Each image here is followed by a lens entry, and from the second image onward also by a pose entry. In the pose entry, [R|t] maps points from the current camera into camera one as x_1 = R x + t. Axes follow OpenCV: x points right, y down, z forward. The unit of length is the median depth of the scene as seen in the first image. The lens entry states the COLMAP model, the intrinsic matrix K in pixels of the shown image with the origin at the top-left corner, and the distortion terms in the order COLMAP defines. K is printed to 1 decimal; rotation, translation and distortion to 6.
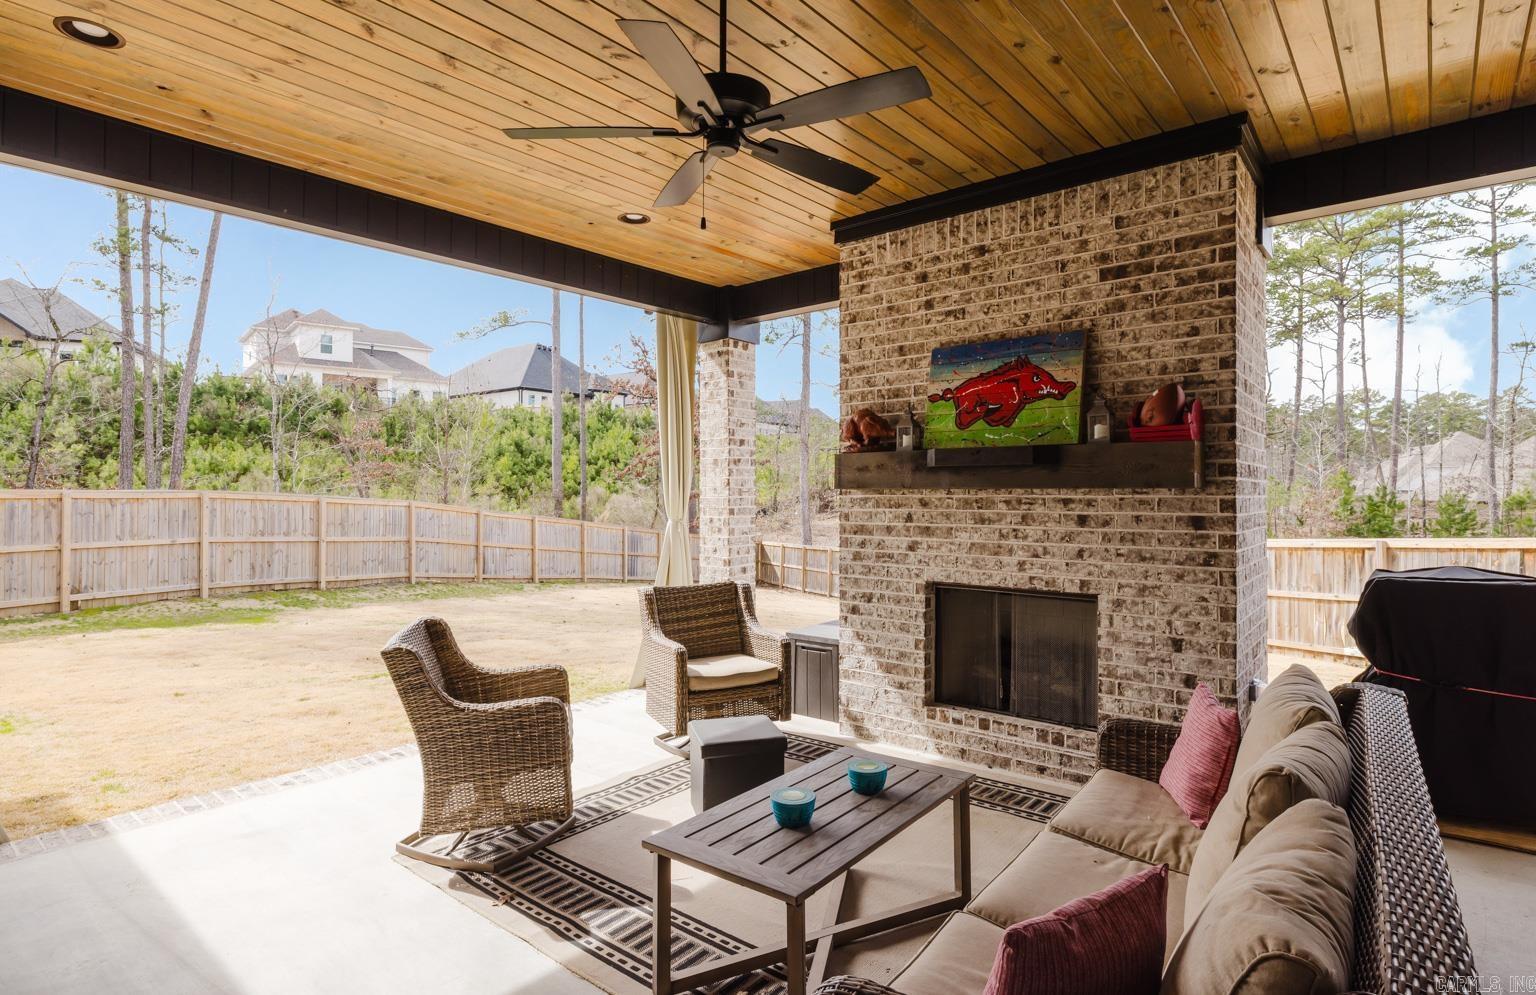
lens RADIAL K [[795.8, 0, 769.5], [0, 795.8, 488.3], [0, 0, 1]] dist [-0.001938, -0.000056]
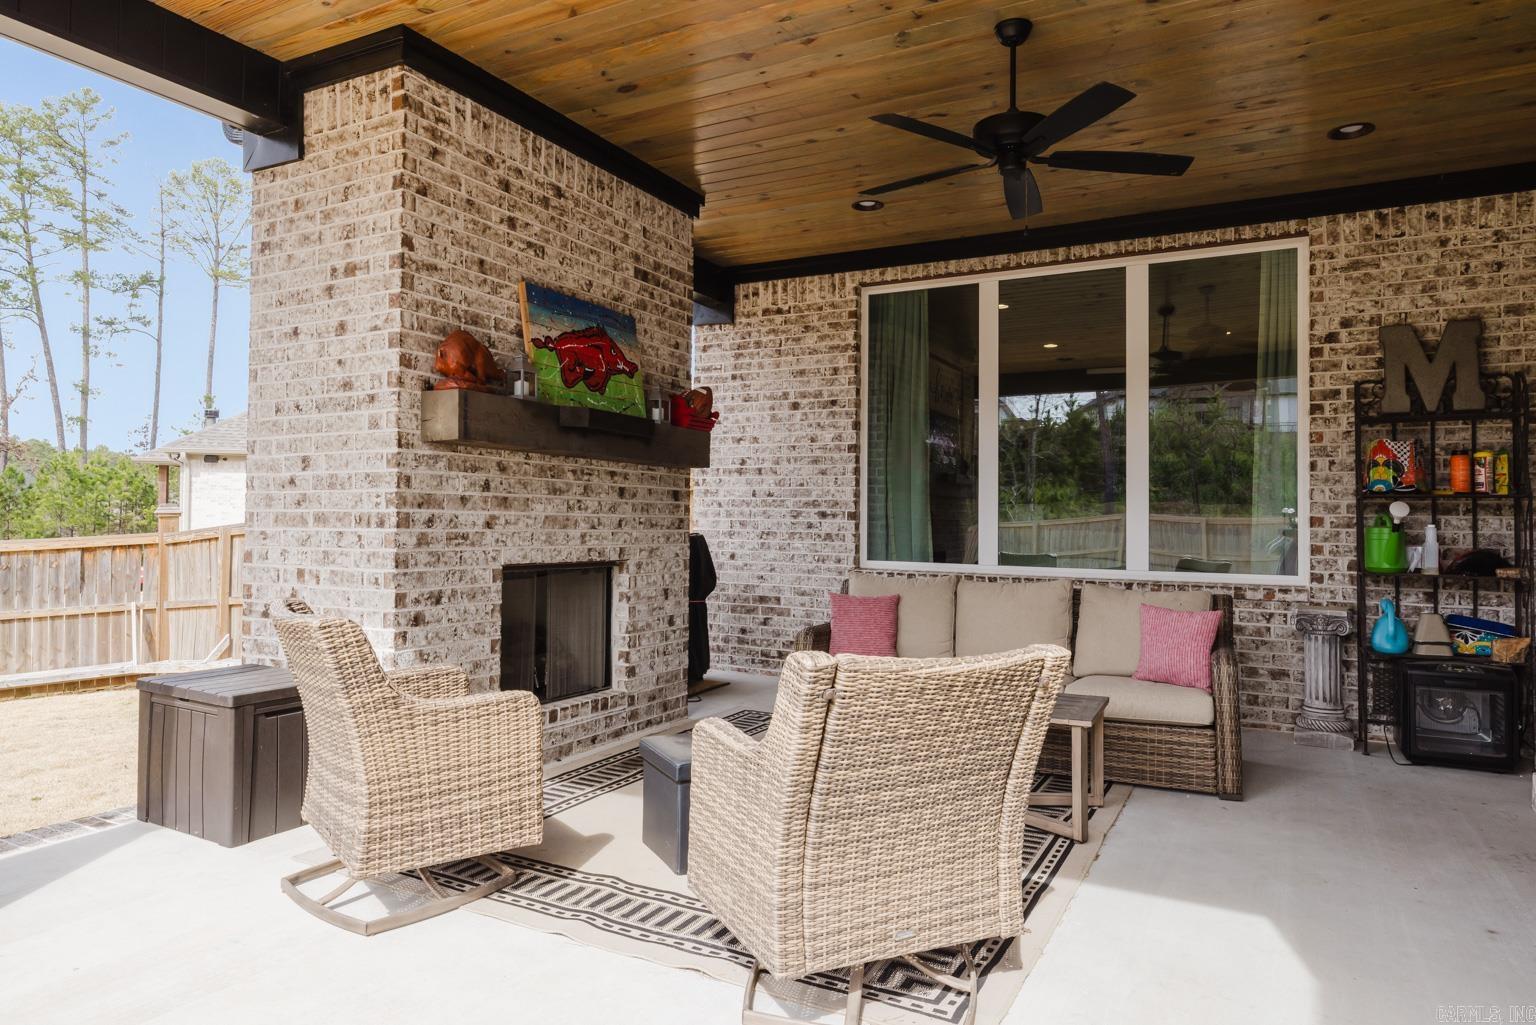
lens RADIAL K [[954.2, 0, 765.9], [0, 954.2, 507.9], [0, 0, 1]] dist [-0.007516, -0.001513]
pose [[-0.198042, 0.014566, 0.980085, -0.810618], [-0.020910, 0.999599, -0.019081, 0.073157], [-0.979970, -0.024273, -0.197658, 0.947317]]
